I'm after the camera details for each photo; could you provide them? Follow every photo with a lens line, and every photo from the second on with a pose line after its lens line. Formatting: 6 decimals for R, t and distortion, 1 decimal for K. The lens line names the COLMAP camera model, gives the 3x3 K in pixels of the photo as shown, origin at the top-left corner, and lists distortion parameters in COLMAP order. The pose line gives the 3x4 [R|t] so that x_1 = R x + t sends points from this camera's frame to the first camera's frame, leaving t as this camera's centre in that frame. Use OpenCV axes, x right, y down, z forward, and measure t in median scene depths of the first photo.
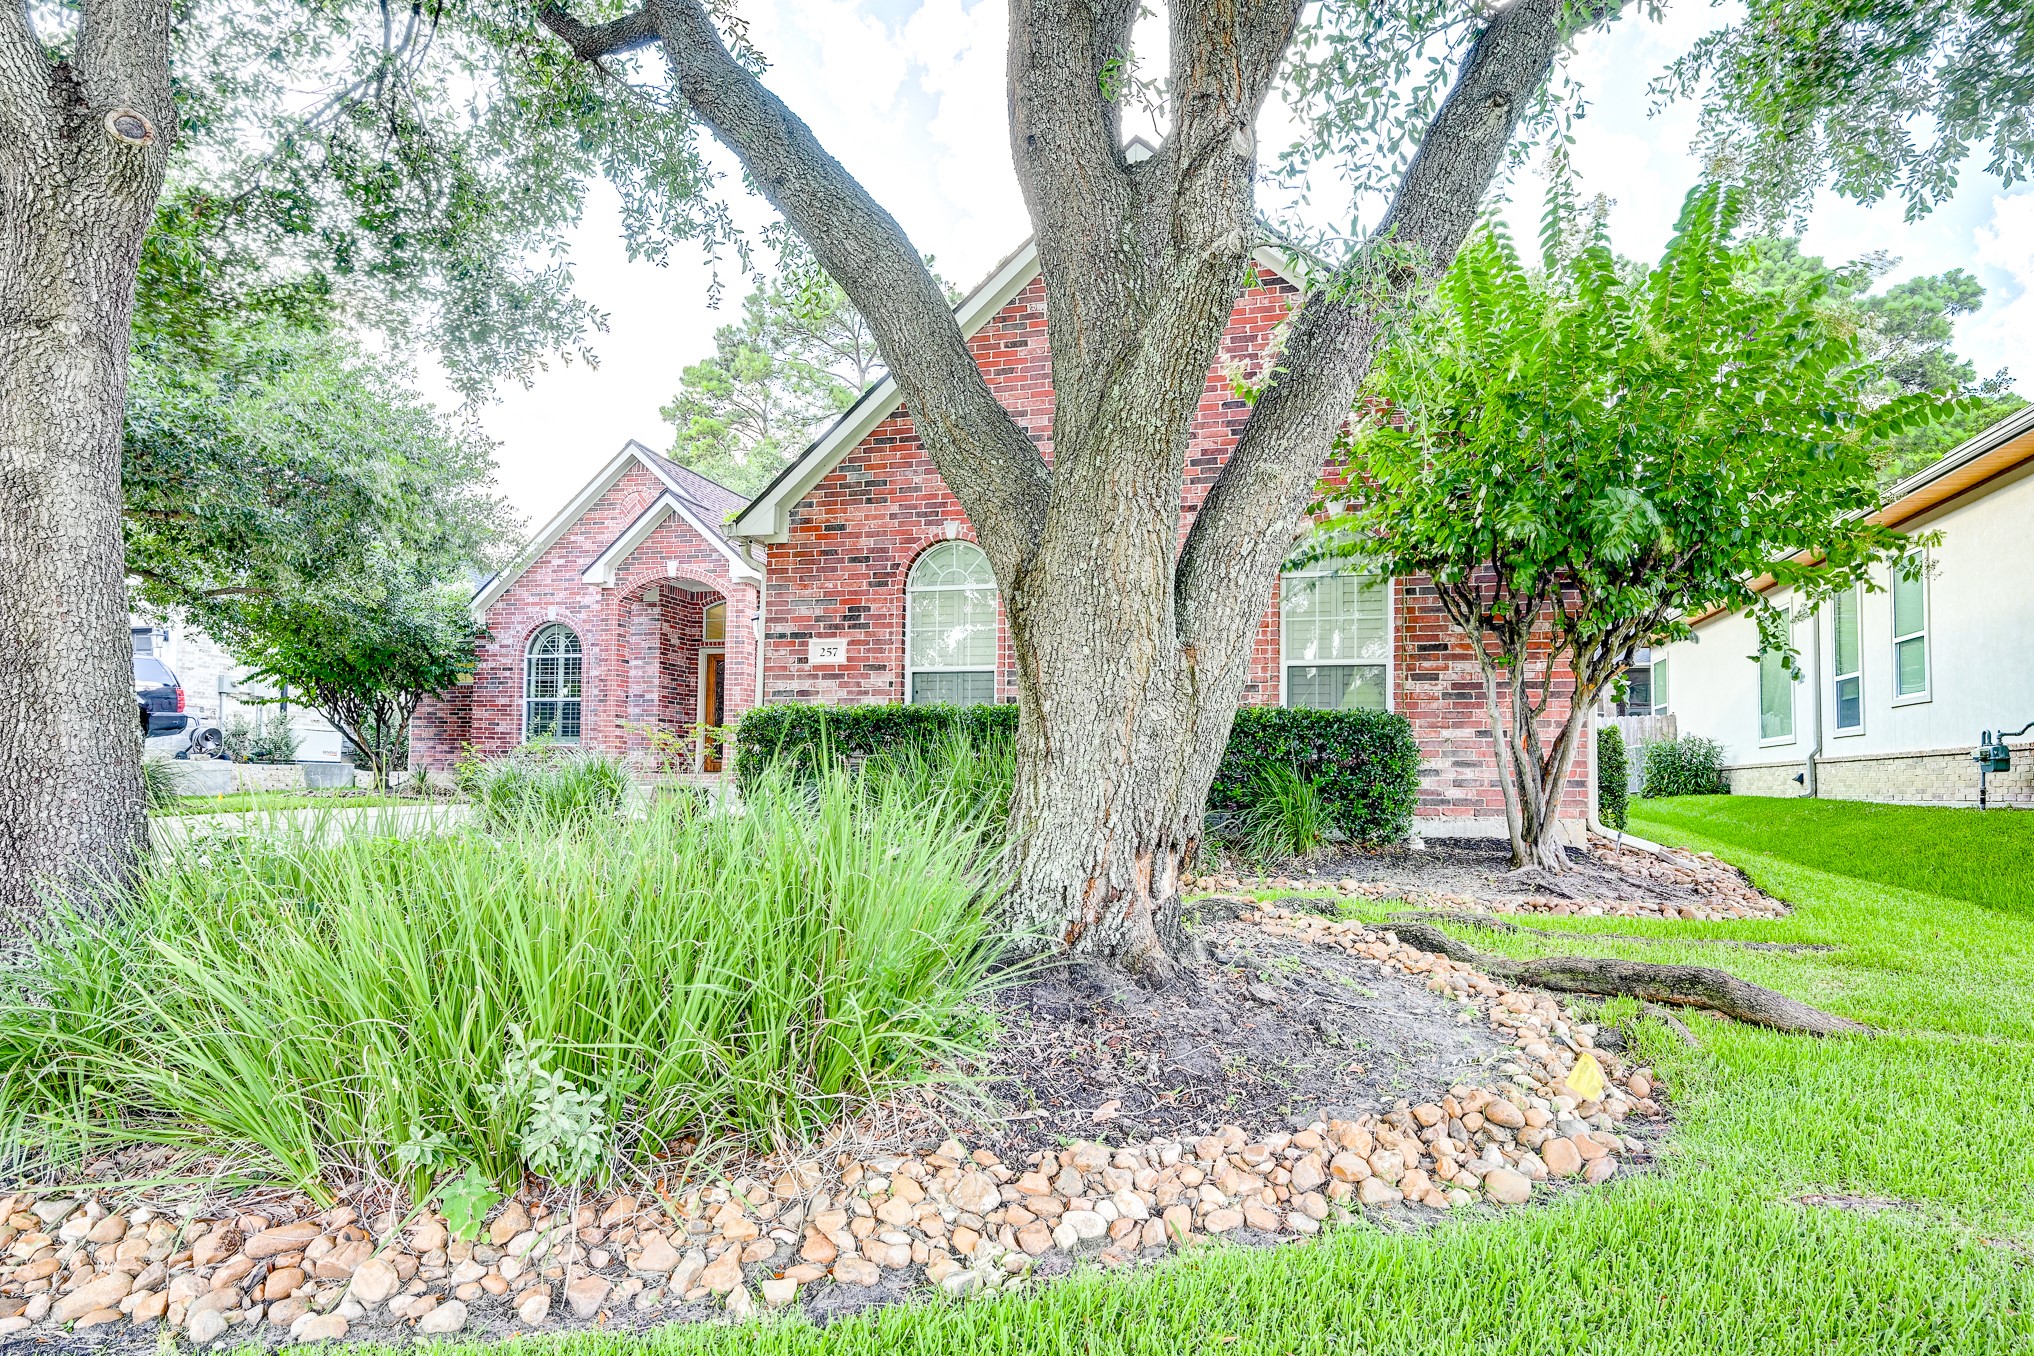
lens RADIAL K [[1146.9, 0, 1017.2], [0, 1146.9, 736.7], [0, 0, 1]] dist [0.000374, 0.000044]
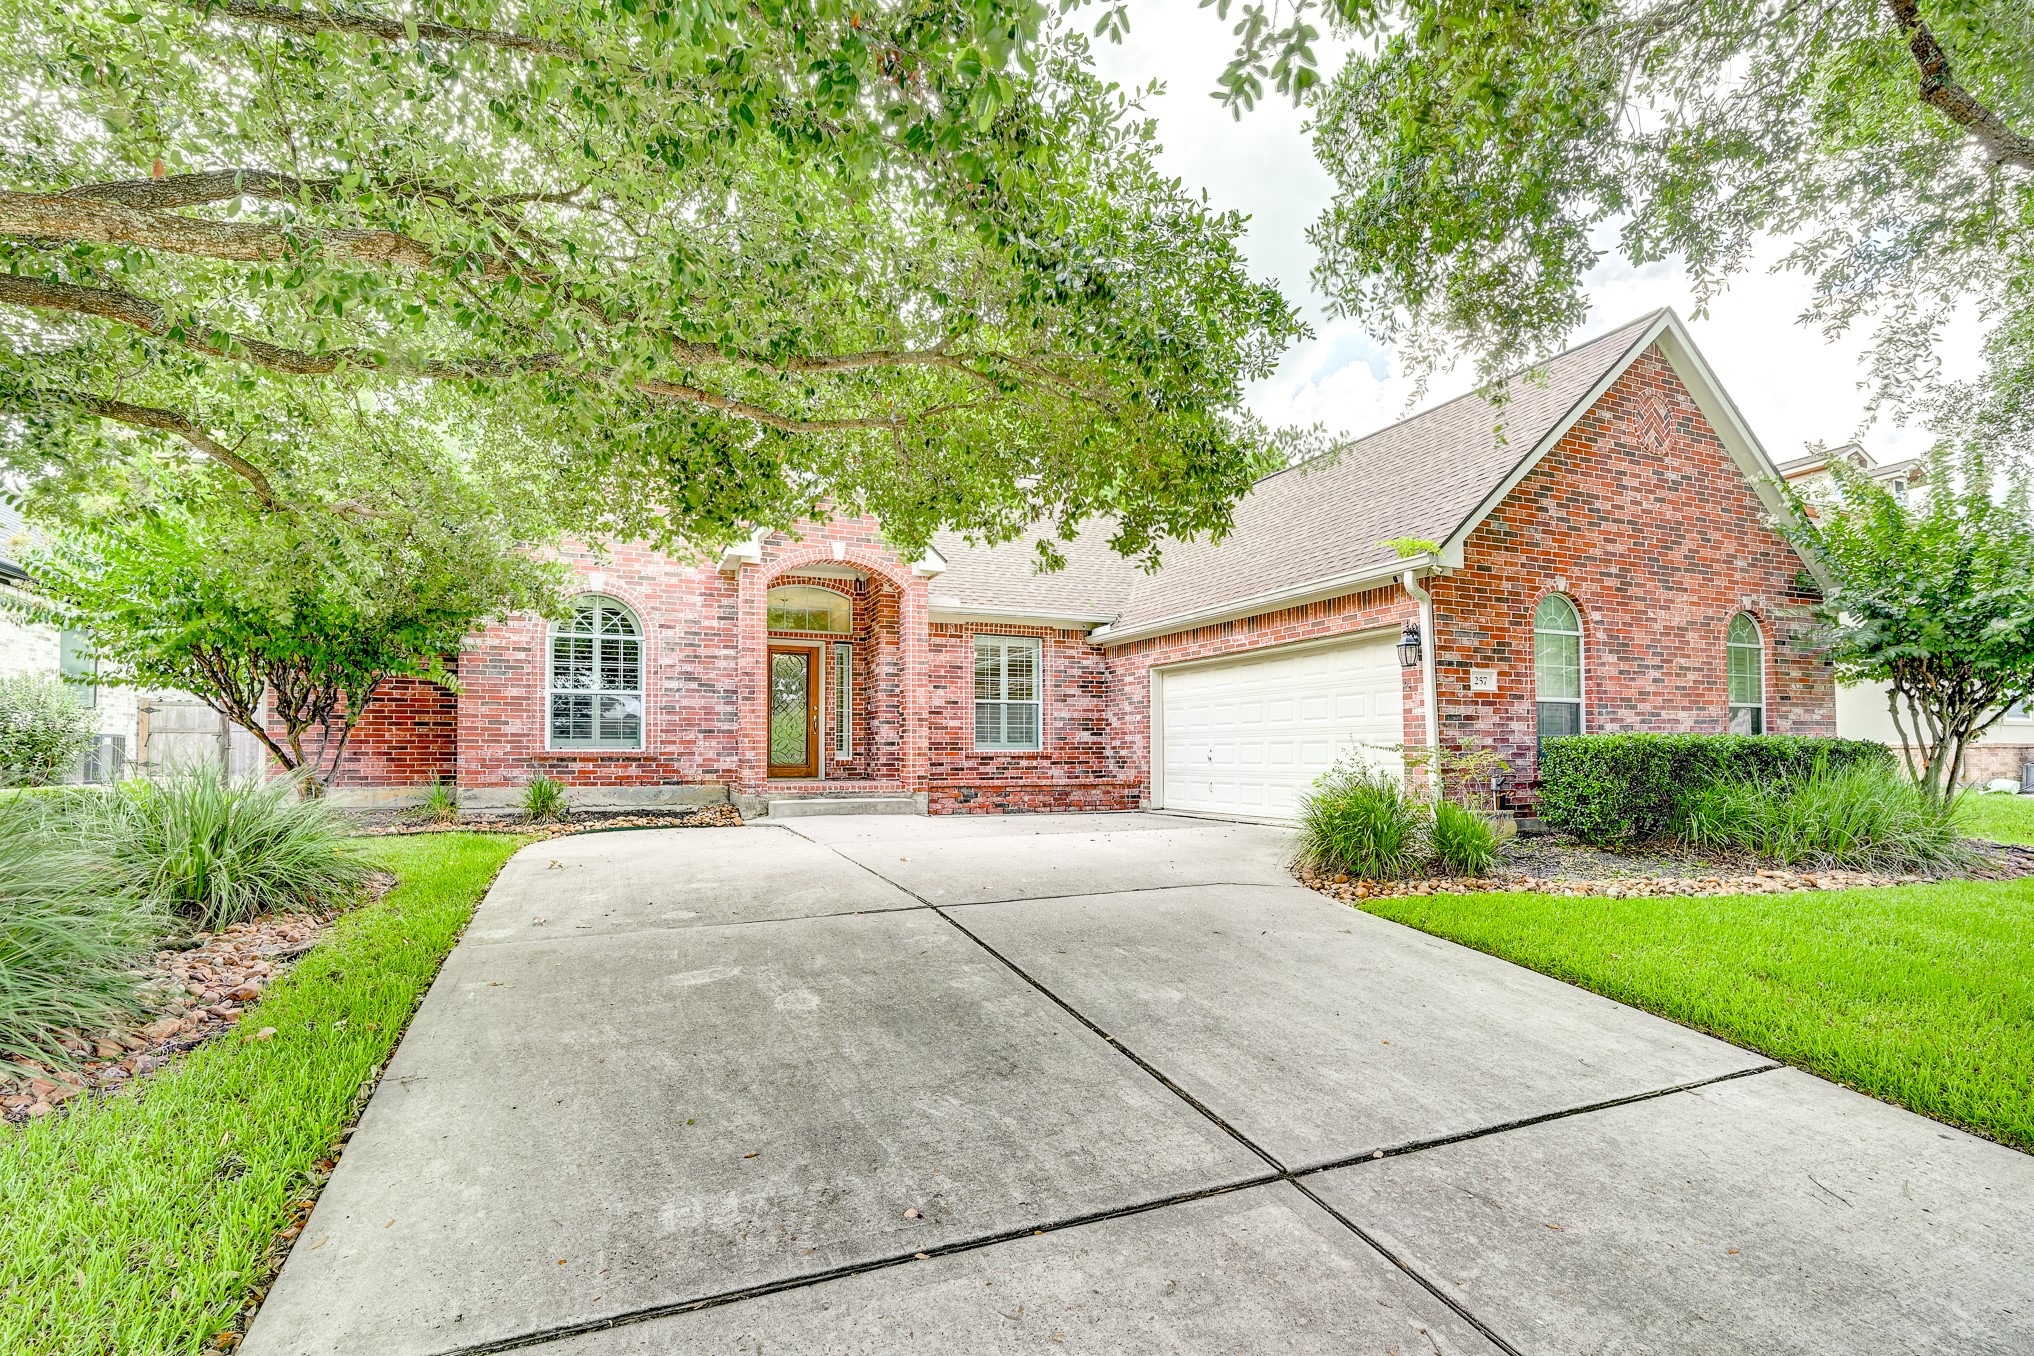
lens RADIAL K [[940.3, 0, 1014.7], [0, 940.3, 724.0], [0, 0, 1]] dist [-0.000088, 0.000042]
pose [[0.768400, 0.005450, 0.639947, -1.090174], [-0.011884, 0.999913, 0.005753, -0.032161], [-0.639860, -0.012026, 0.768397, 0.592680]]
